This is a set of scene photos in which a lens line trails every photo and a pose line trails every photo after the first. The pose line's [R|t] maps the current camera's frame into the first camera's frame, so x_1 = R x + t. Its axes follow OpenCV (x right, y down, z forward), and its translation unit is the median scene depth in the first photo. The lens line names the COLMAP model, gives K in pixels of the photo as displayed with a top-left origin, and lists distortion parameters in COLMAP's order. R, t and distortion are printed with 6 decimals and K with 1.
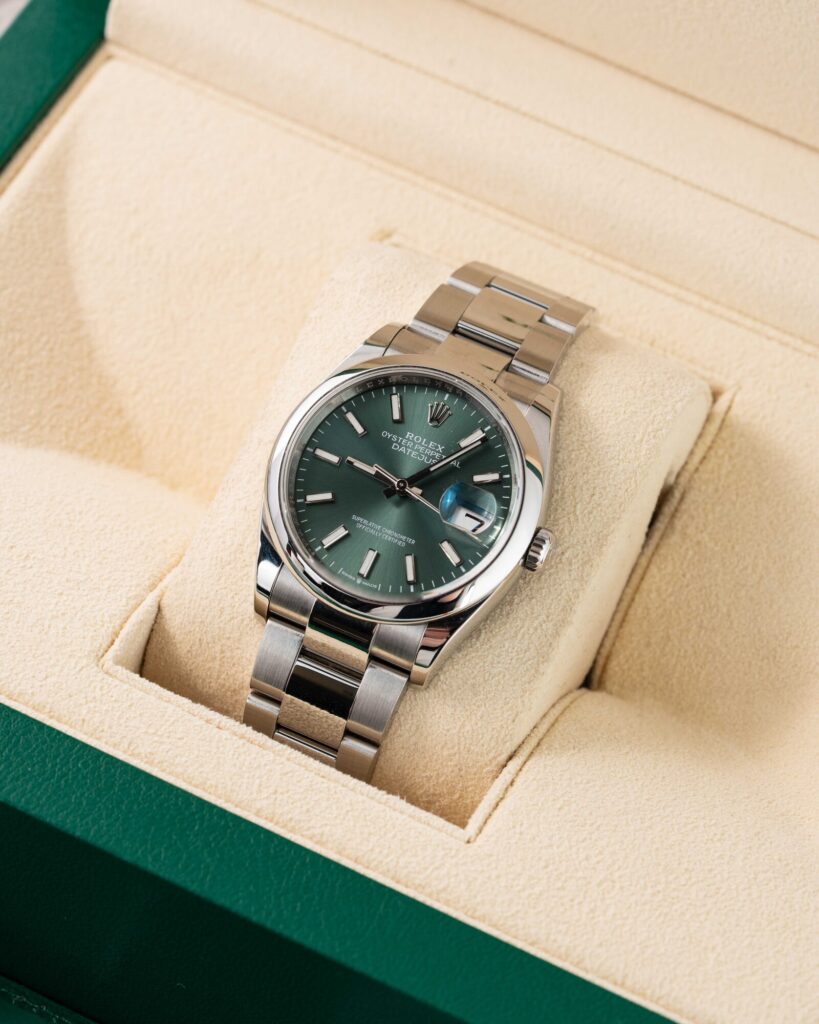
lens RADIAL K [[4022.5, 0, 409.5], [0, 4022.5, 512.0], [0, 0, 1]] dist [-0.075496, 1.791678]
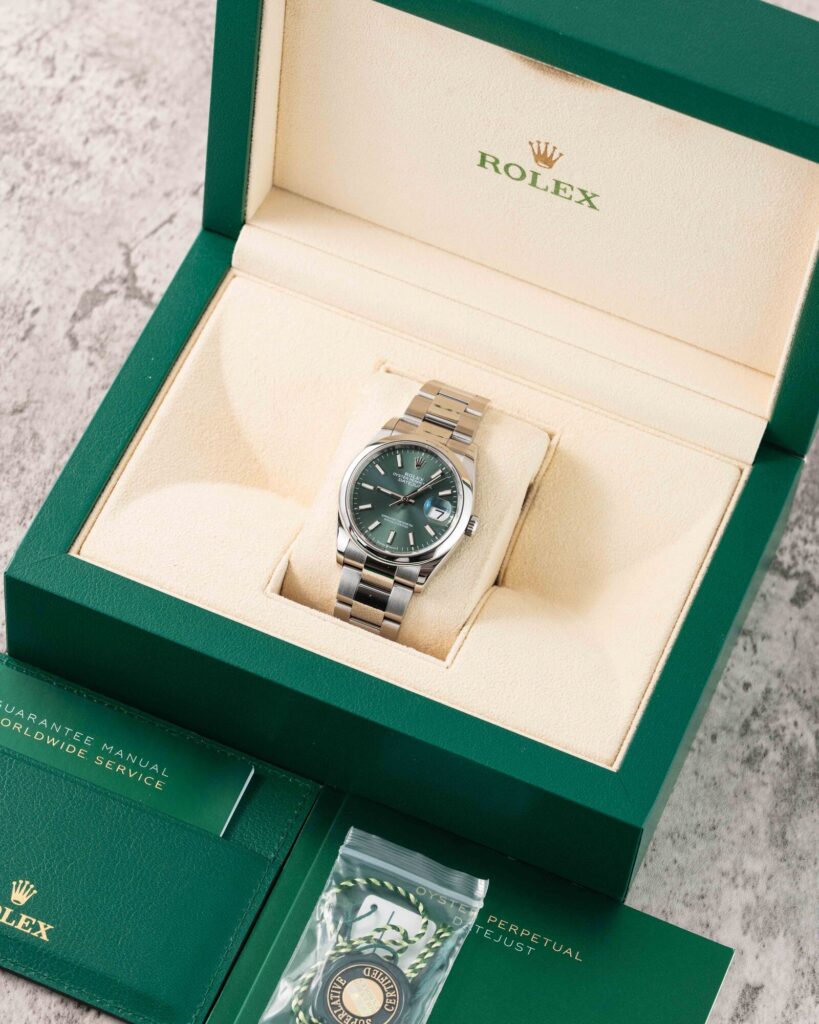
lens RADIAL K [[4022.5, 0, 409.5], [0, 4022.5, 512.0], [0, 0, 1]] dist [-0.075496, 1.791678]
pose [[0.997163, -0.060094, 0.045331, -0.093162], [0.056462, 0.995390, 0.077528, -0.159253], [-0.049781, -0.074749, 0.995959, -1.062098]]
